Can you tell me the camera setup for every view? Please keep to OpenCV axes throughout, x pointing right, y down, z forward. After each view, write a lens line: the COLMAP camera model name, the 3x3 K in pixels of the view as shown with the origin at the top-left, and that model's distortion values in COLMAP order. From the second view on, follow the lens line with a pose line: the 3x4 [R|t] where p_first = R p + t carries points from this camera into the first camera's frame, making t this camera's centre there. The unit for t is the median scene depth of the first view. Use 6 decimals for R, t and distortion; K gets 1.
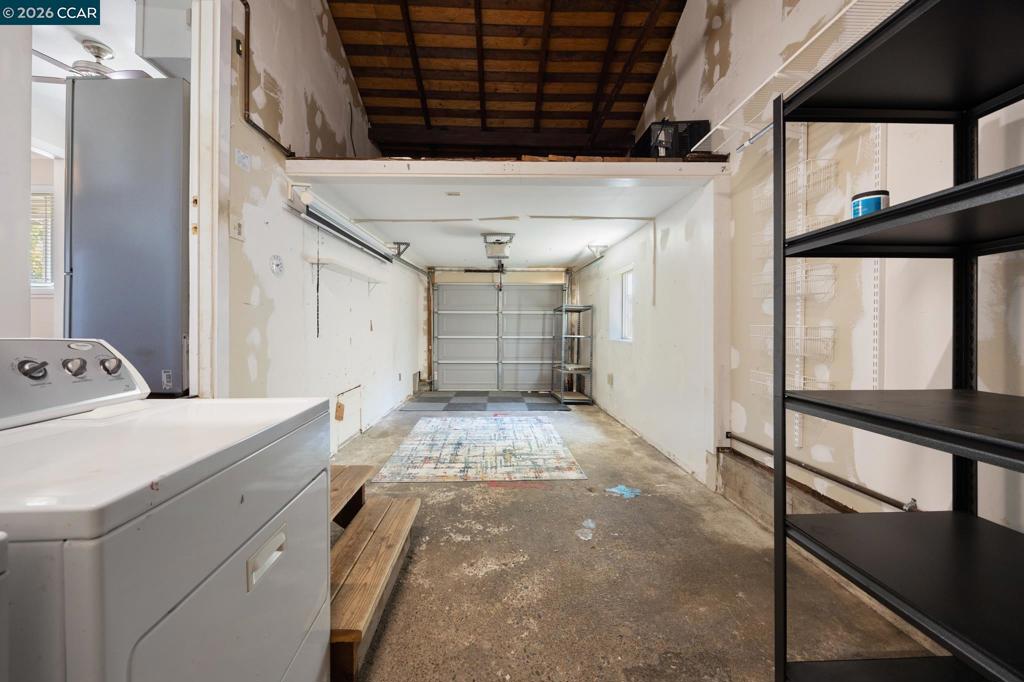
lens RADIAL K [[403.5, 0, 512.0], [0, 403.5, 331.4], [0, 0, 1]] dist [-0.001188, -0.000055]
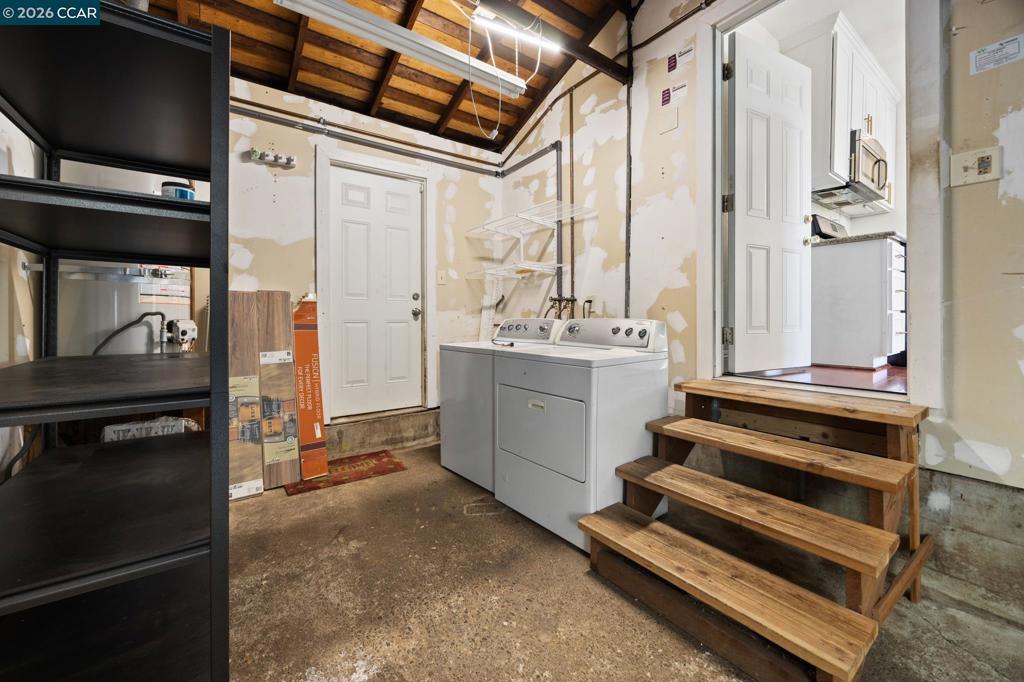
lens RADIAL K [[403.5, 0, 512.0], [0, 403.5, 331.4], [0, 0, 1]] dist [-0.001188, -0.000055]
pose [[-0.832969, 0.017484, -0.553043, 0.503891], [0.004583, 0.999684, 0.024701, 0.000482], [0.553300, 0.018041, -0.832786, 1.655094]]
